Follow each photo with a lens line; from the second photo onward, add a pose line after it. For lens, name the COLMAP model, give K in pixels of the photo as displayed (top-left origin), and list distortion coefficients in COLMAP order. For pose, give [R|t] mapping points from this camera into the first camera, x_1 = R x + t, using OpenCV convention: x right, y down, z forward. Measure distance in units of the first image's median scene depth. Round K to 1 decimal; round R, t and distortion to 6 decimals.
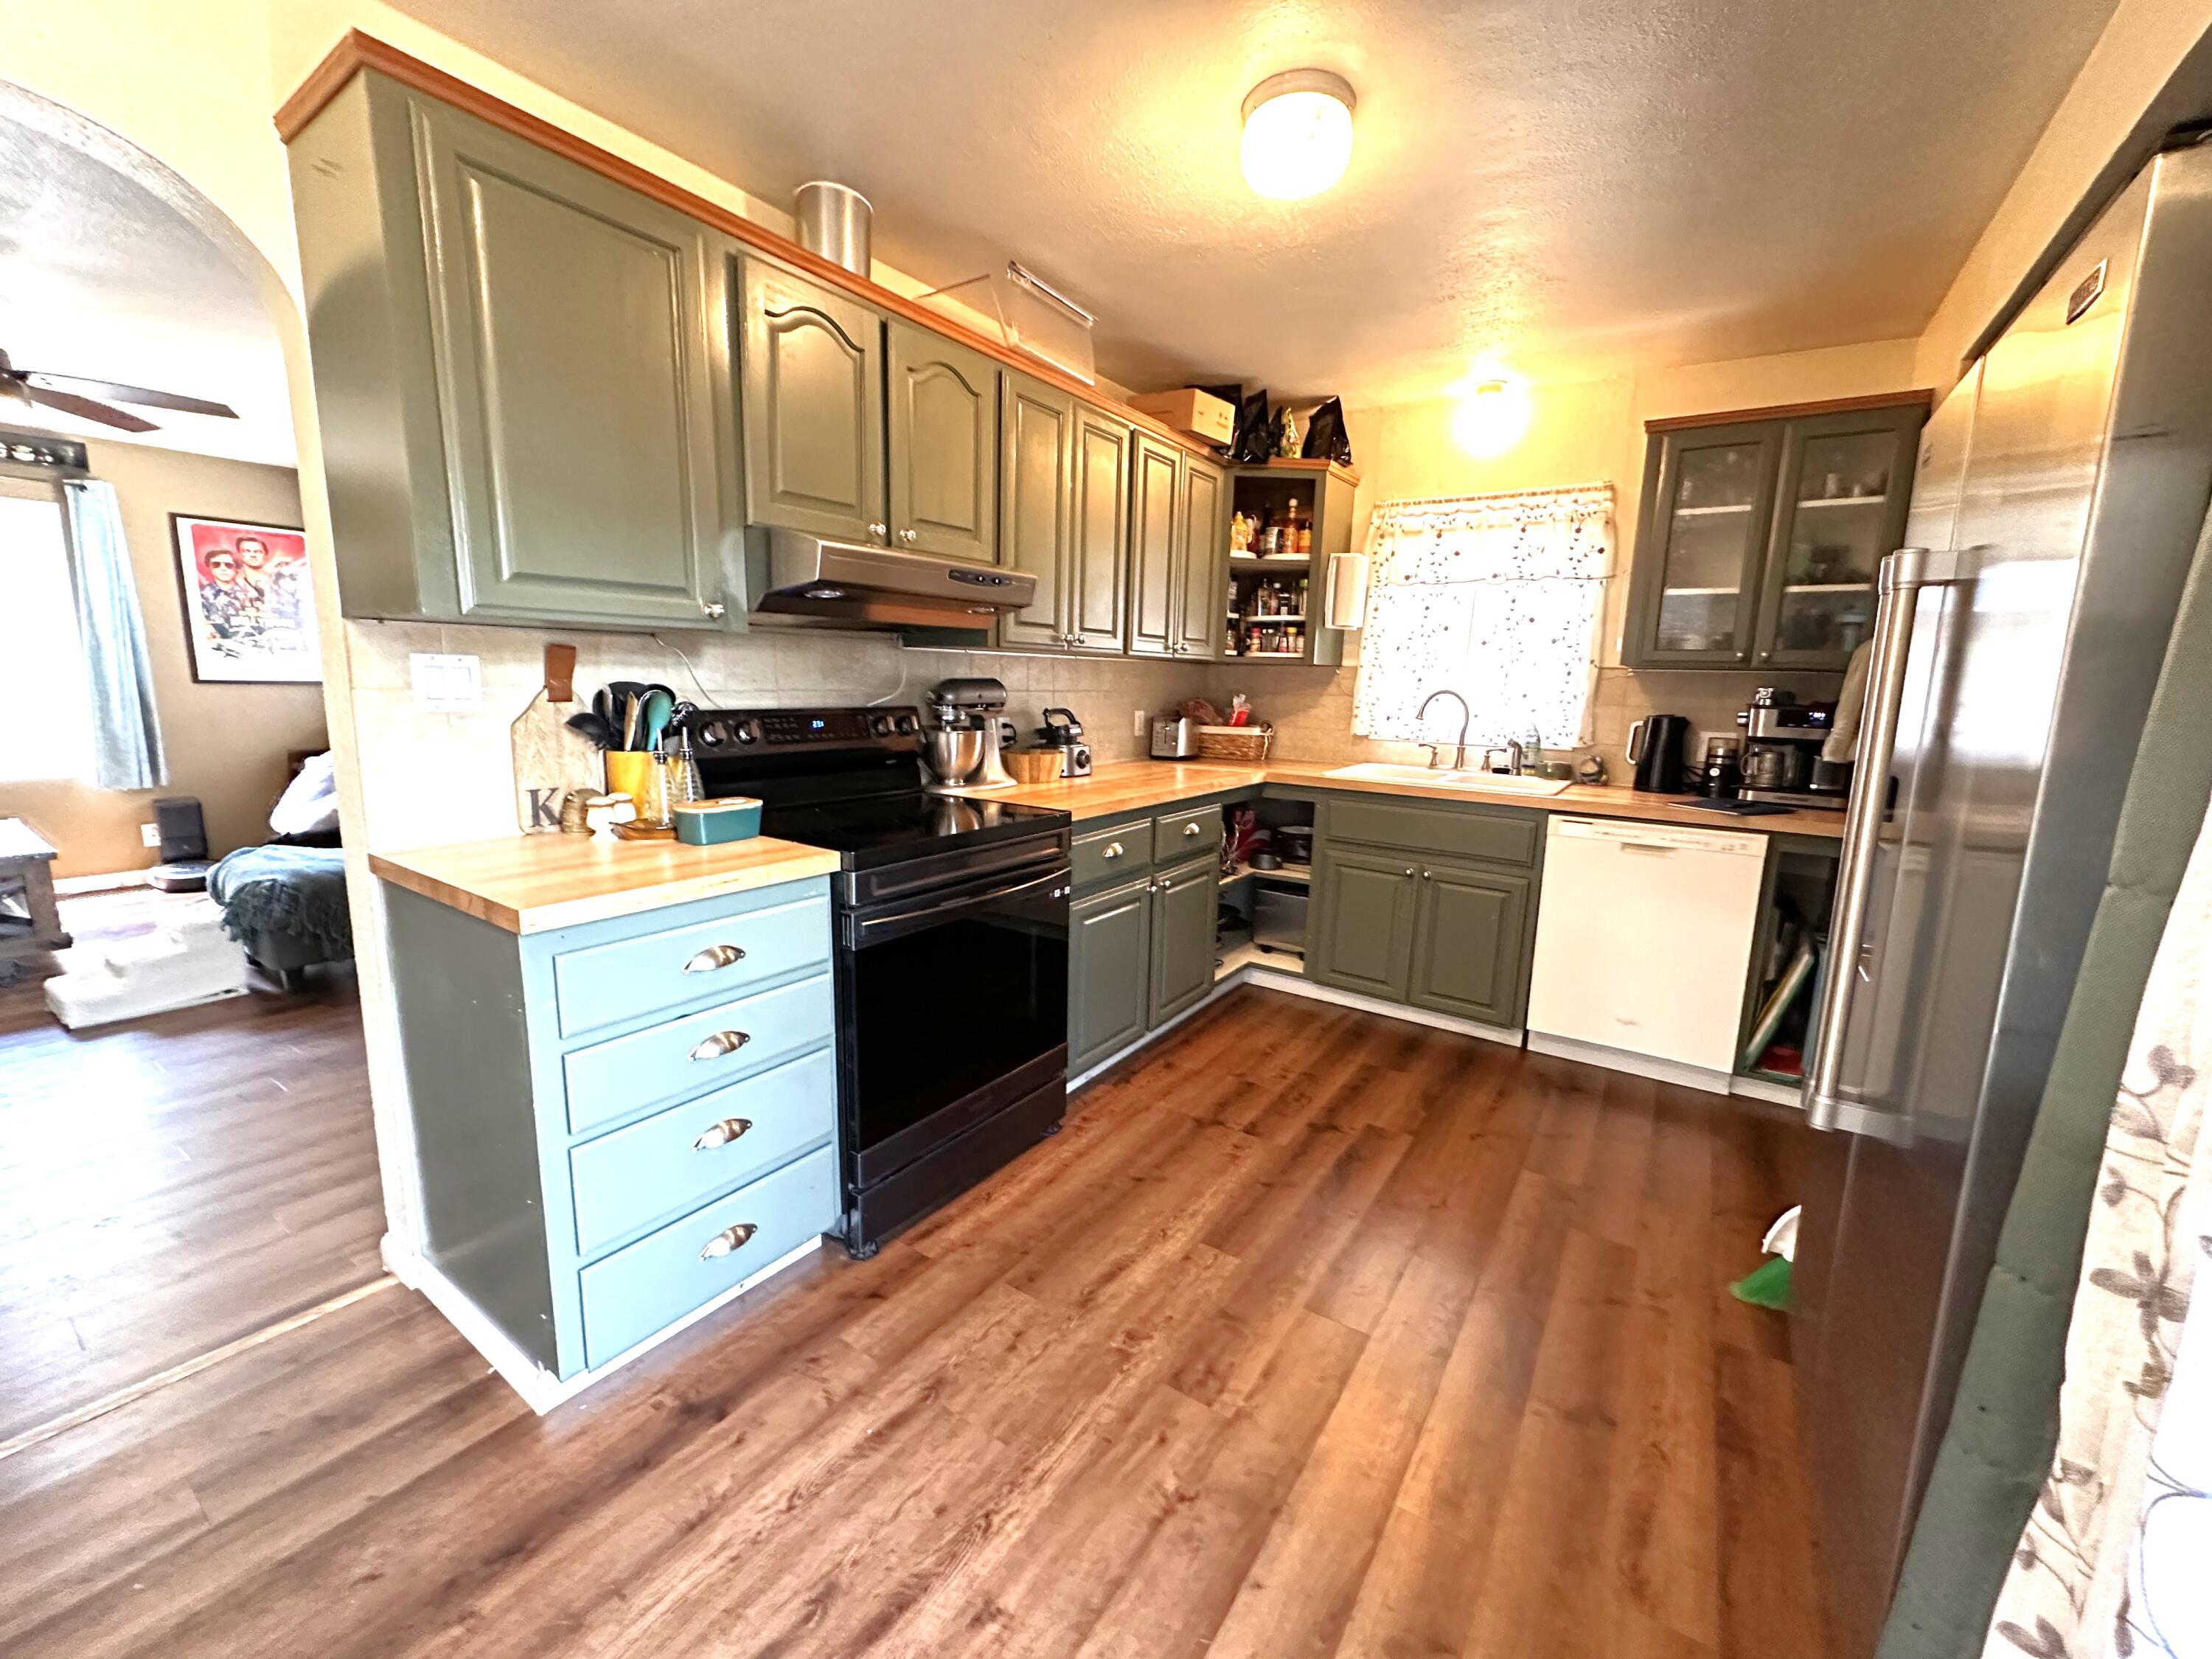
lens RADIAL K [[881.4, 0, 1103.0], [0, 881.4, 826.0], [0, 0, 1]] dist [0.000165, 0.000211]
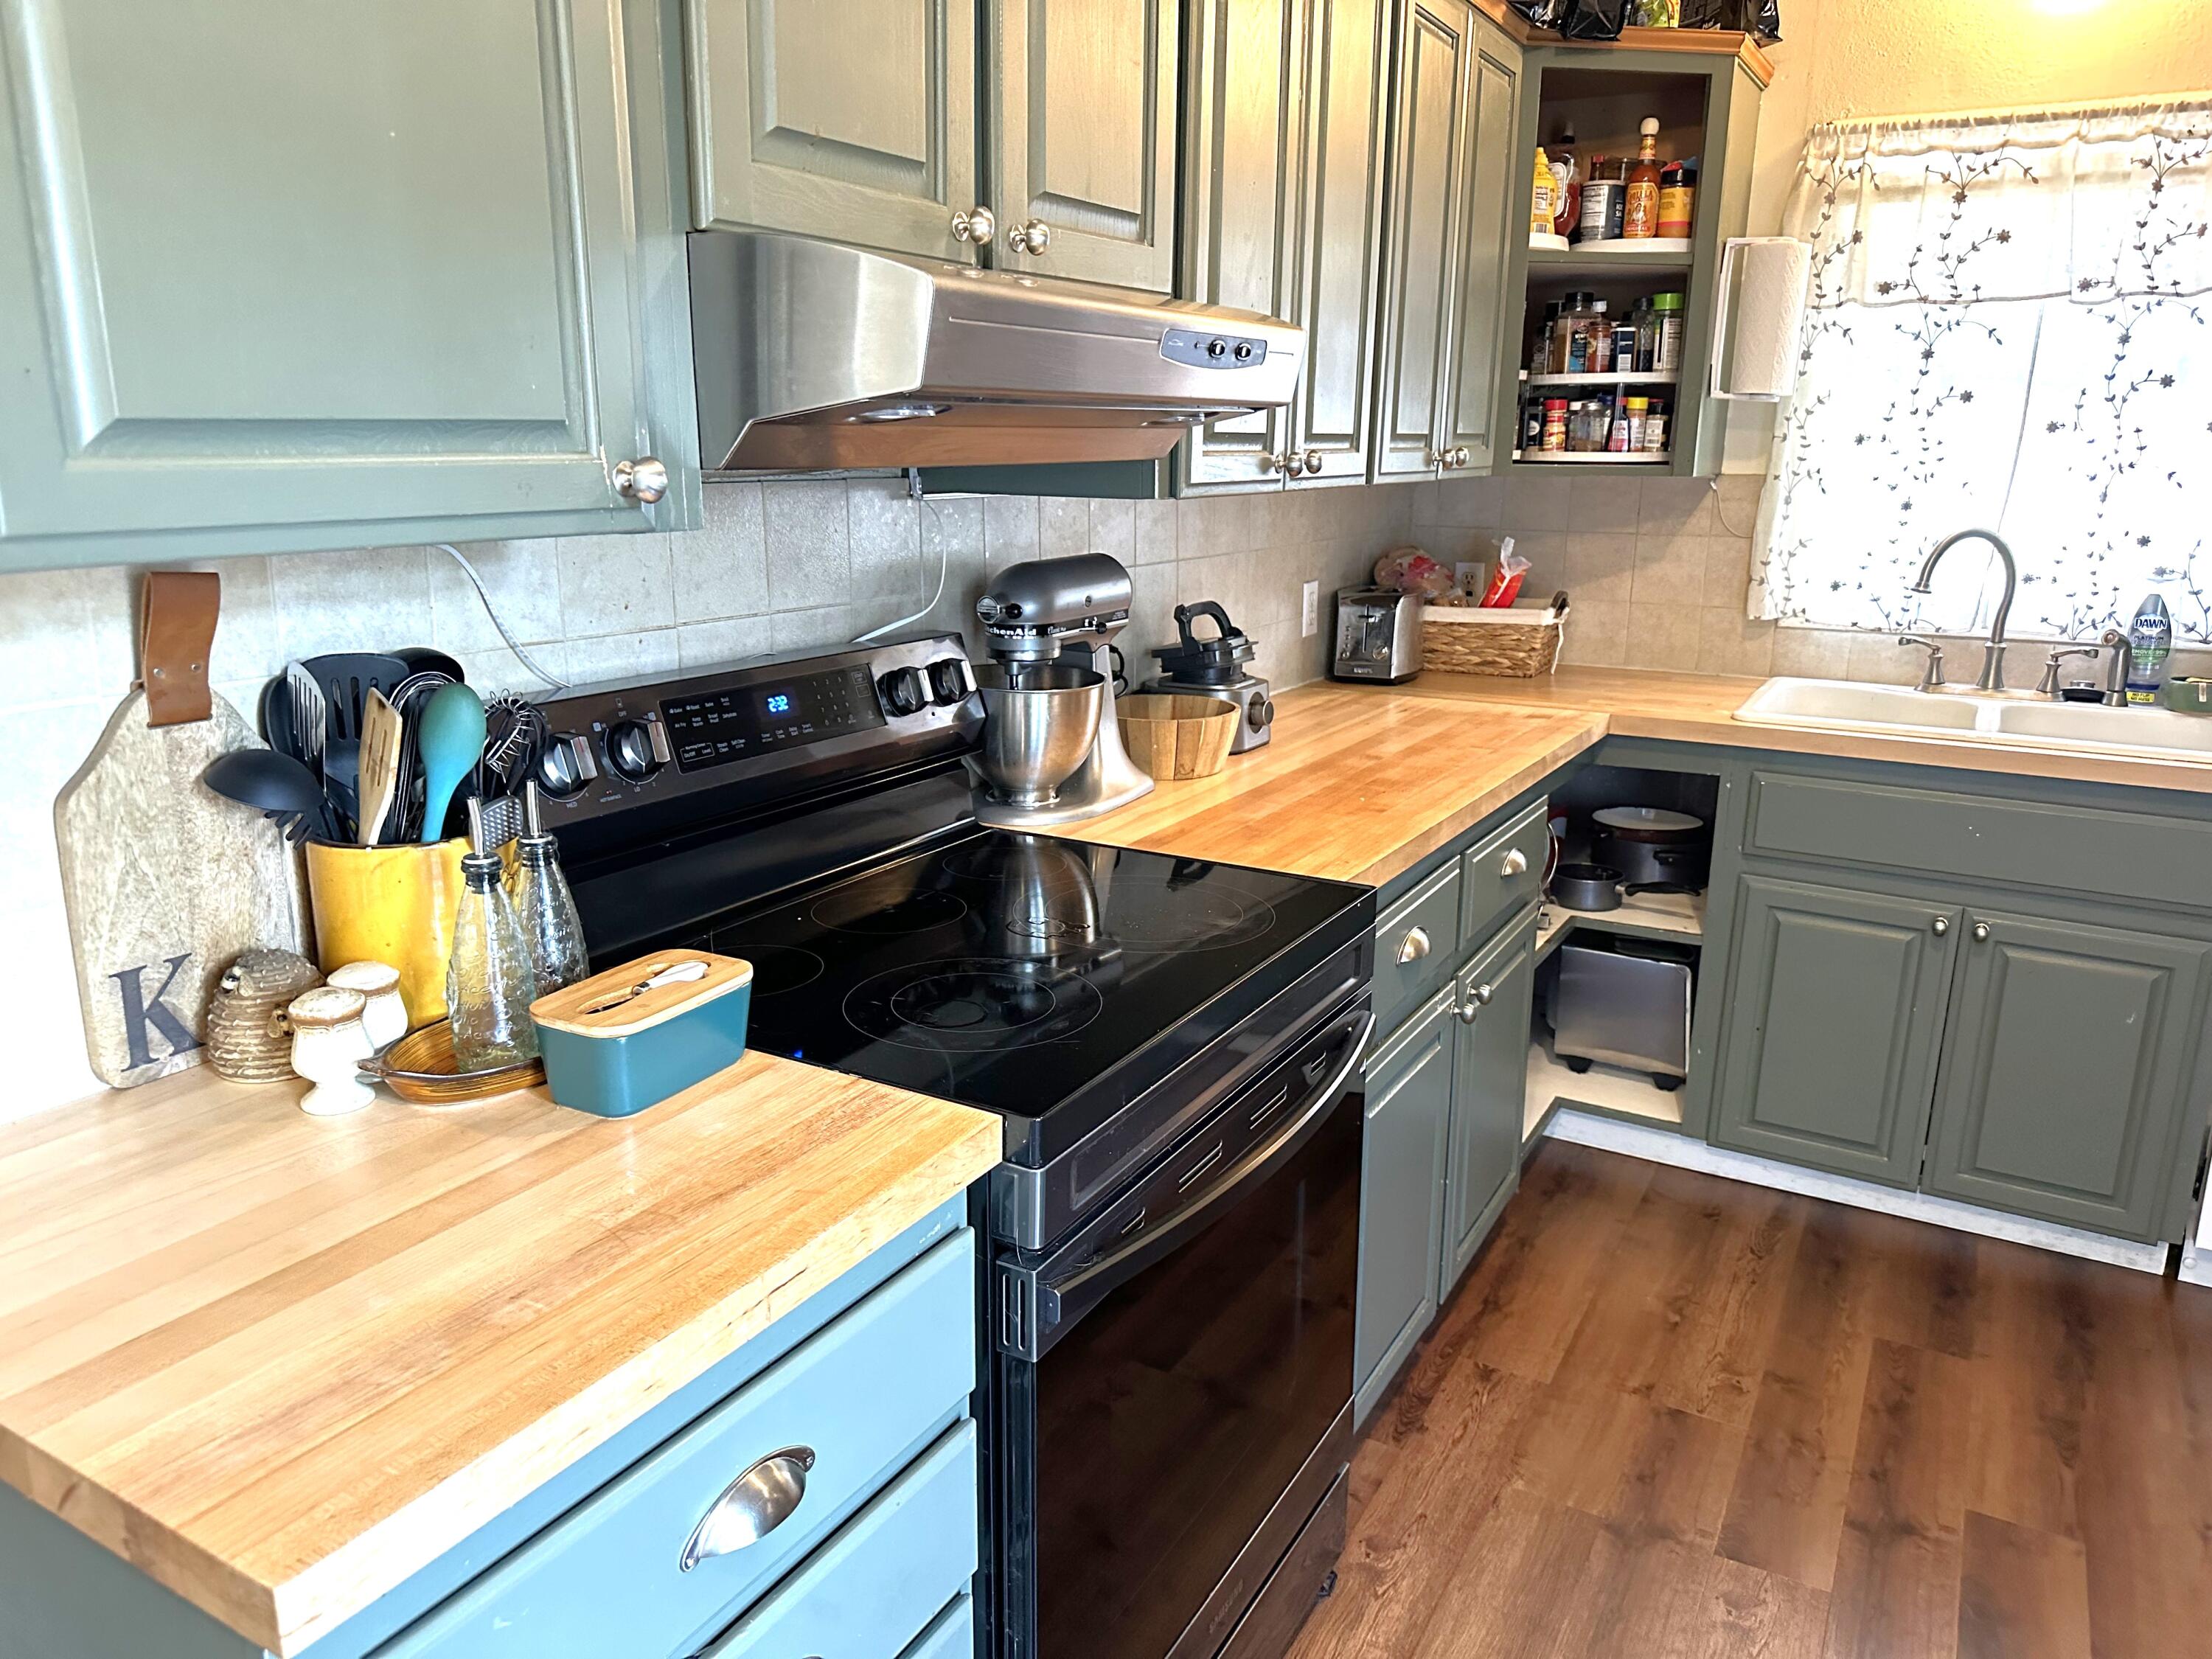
lens RADIAL K [[1577.8, 0, 1092.6], [0, 1577.8, 825.4], [0, 0, 1]] dist [0.030249, -0.039098]
pose [[0.997036, -0.035981, 0.068007, -0.182132], [0.030975, 0.996831, 0.073271, -0.086774], [-0.070428, -0.070947, 0.994991, 0.201680]]
